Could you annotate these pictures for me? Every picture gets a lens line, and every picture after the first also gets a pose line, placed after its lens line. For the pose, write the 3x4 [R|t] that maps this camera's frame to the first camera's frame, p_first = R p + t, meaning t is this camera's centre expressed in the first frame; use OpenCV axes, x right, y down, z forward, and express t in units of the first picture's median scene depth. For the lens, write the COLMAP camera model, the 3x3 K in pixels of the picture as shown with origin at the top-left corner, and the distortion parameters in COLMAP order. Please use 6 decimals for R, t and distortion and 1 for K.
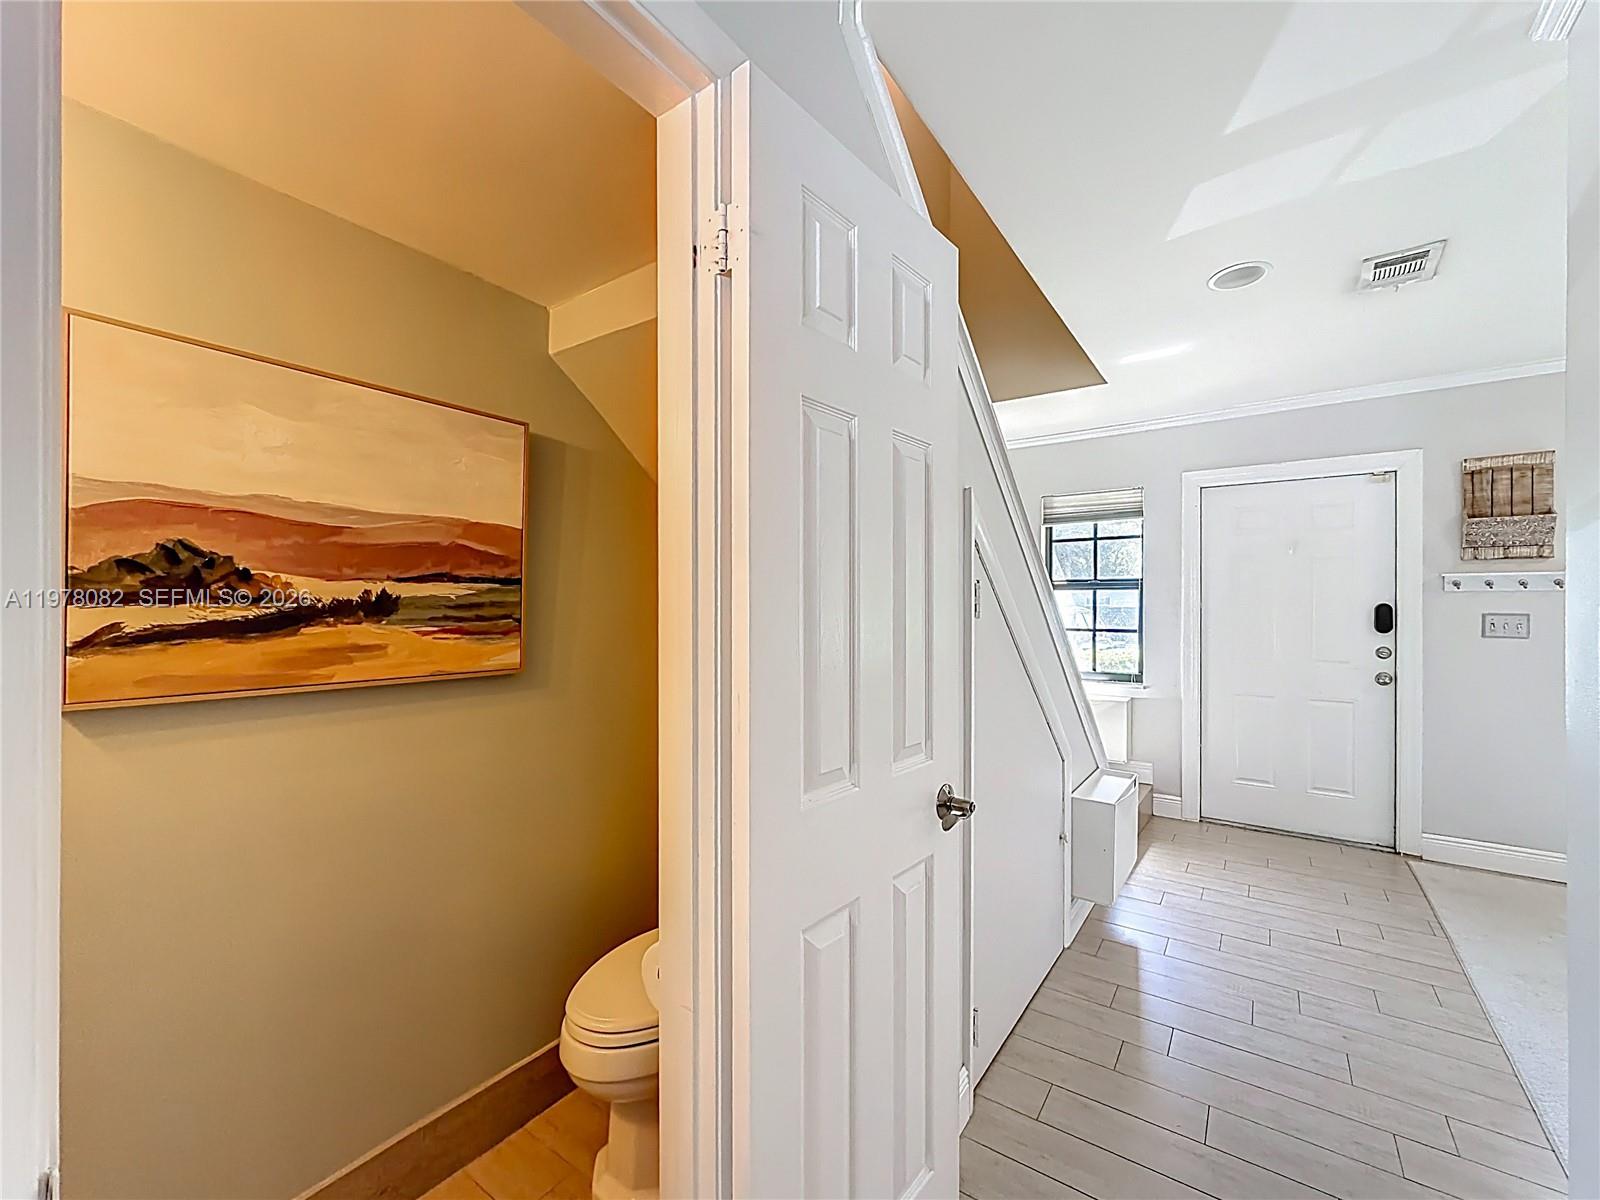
lens RADIAL K [[653.9, 0, 794.1], [0, 653.9, 603.9], [0, 0, 1]] dist [-0.008608, 0.000214]
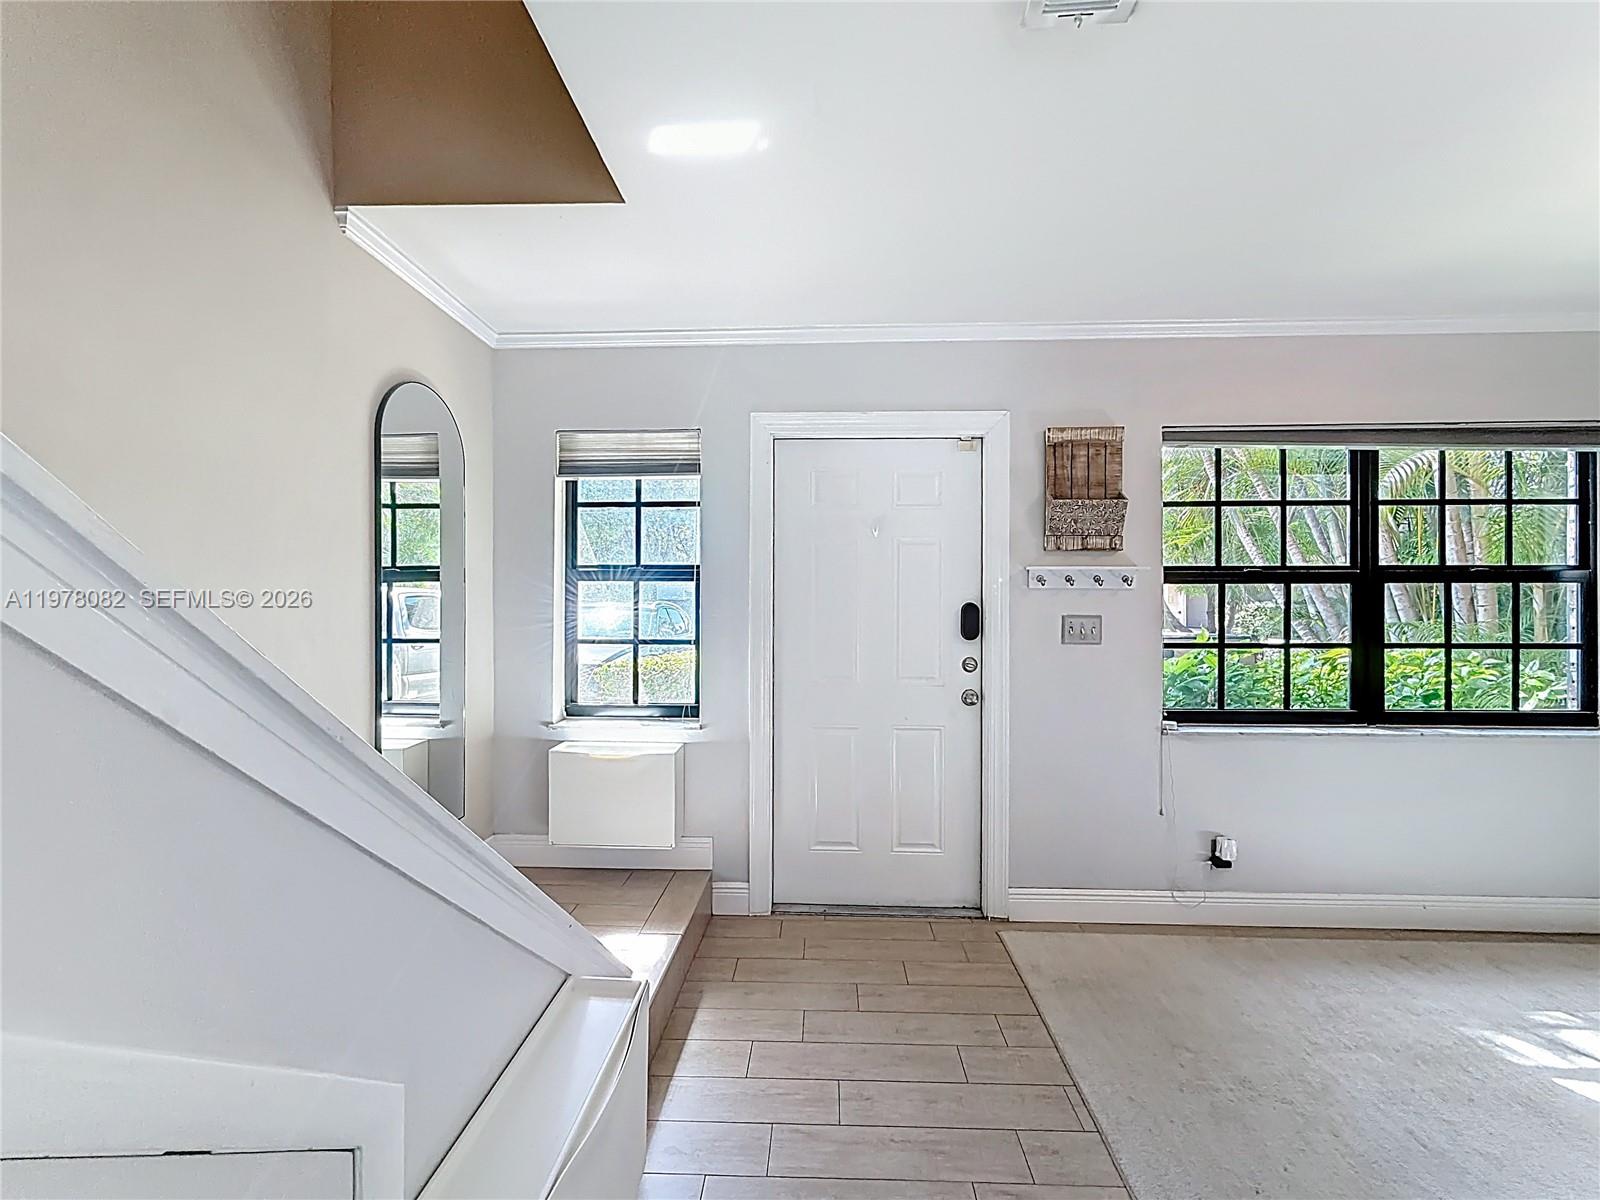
lens RADIAL K [[653.9, 0, 800.0], [0, 653.9, 596.2], [0, 0, 1]] dist [-0.008608, 0.000214]
pose [[0.830915, -0.001044, 0.556398, 0.328103], [-0.002583, 0.999980, 0.005734, -0.014143], [-0.556393, -0.006202, 0.830896, 0.510720]]
